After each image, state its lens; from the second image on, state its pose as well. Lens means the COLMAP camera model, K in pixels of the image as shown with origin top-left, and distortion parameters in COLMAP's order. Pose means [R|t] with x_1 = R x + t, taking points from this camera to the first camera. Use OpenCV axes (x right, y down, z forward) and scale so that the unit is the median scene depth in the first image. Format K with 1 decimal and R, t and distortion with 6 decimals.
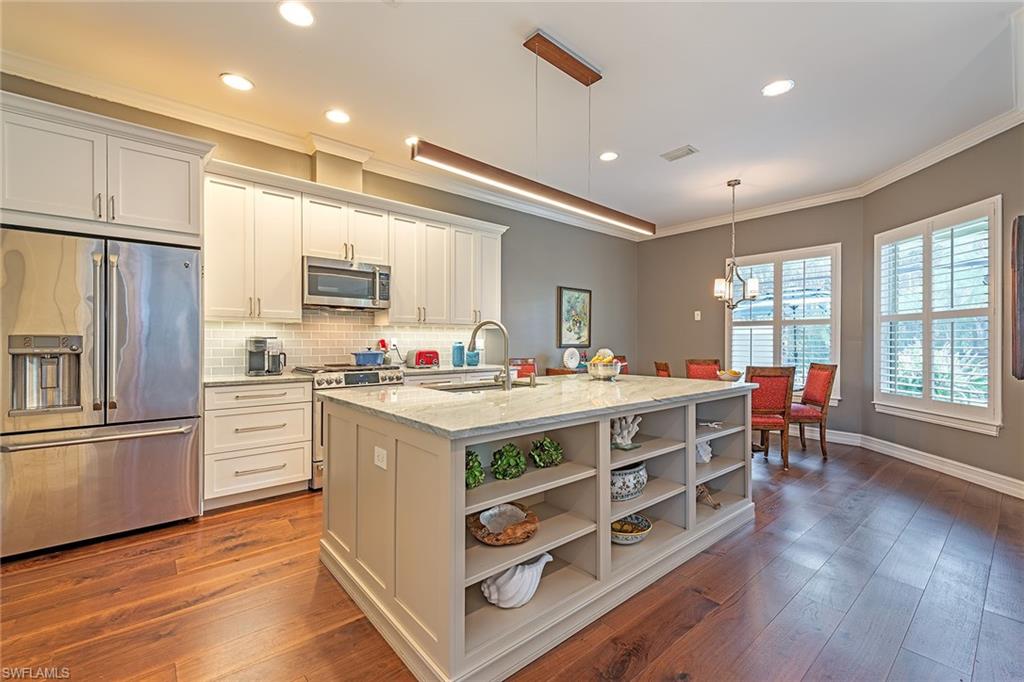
lens RADIAL K [[431.3, 0, 512.0], [0, 431.3, 341.0], [0, 0, 1]] dist [0.000927, 0.000040]
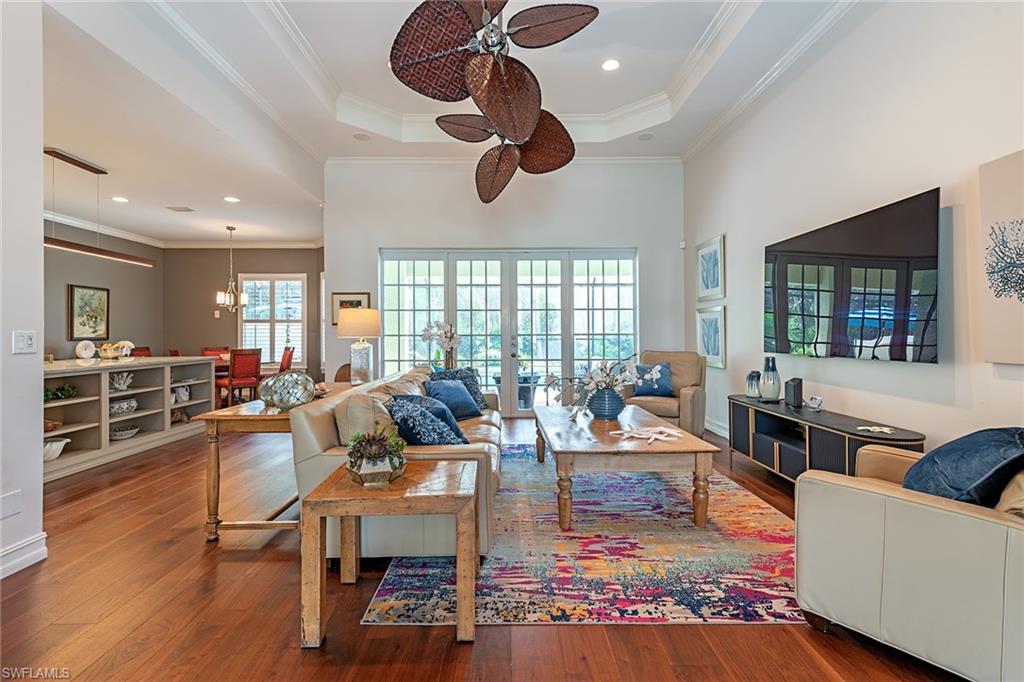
lens RADIAL K [[457.4, 0, 507.2], [0, 457.4, 330.6], [0, 0, 1]] dist [0.006373, 0.000087]
pose [[0.640710, -0.002726, 0.767778, -0.092832], [0.006172, 0.999980, -0.001600, -0.001381], [-0.767758, 0.005763, 0.640714, -0.728109]]
